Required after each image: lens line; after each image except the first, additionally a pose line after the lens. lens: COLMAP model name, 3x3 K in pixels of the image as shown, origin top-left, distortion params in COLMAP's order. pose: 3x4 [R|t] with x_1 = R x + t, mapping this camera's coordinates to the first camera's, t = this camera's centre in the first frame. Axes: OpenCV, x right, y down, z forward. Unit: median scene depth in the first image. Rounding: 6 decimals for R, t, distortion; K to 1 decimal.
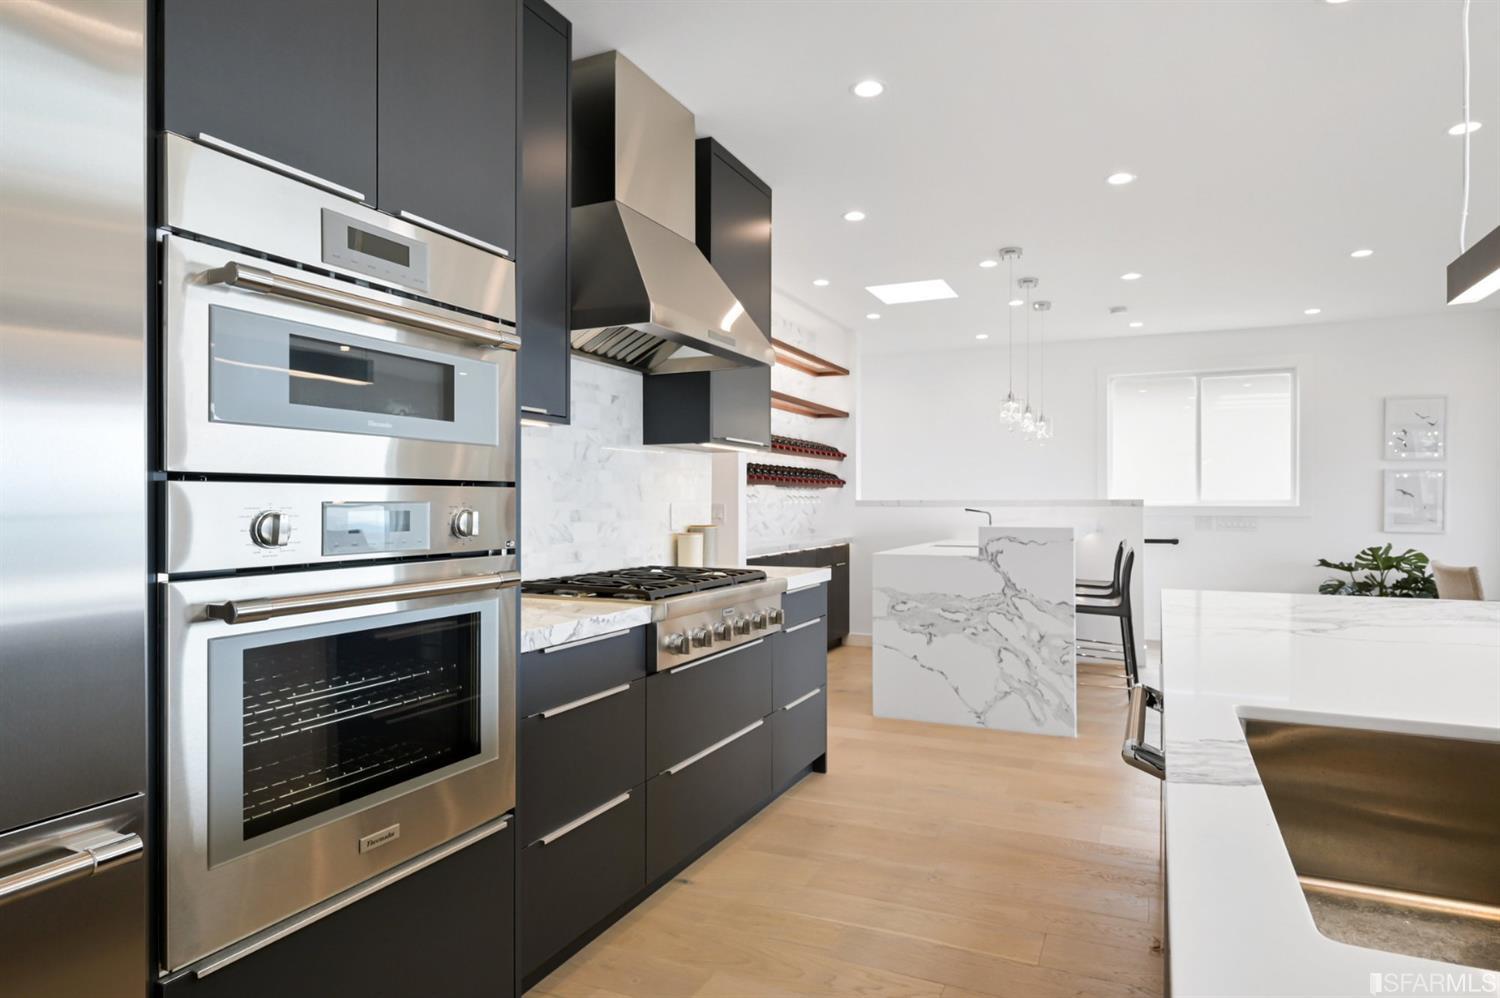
lens RADIAL K [[878.1, 0, 753.9], [0, 878.1, 506.3], [0, 0, 1]] dist [0.002506, -0.002755]
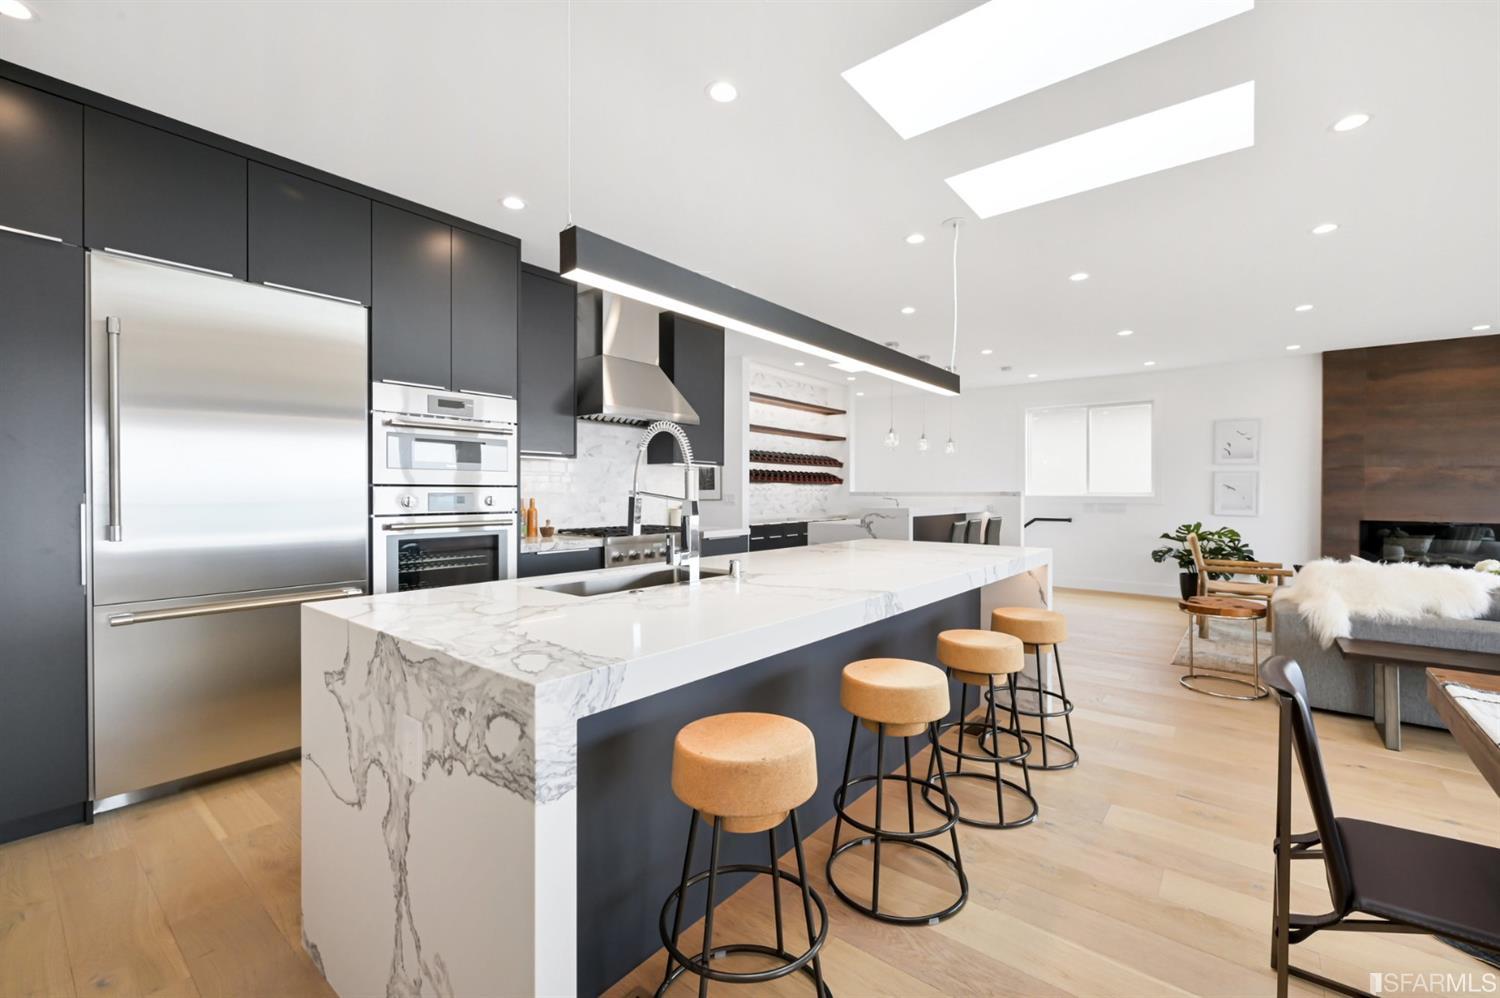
lens RADIAL K [[649.8, 0, 761.2], [0, 649.8, 493.8], [0, 0, 1]] dist [0.001261, 0.000507]
pose [[0.971451, 0.002034, -0.237234, 0.515021], [-0.002729, 0.999993, -0.002601, 0.000163], [0.237227, 0.003174, 0.971449, -0.397697]]
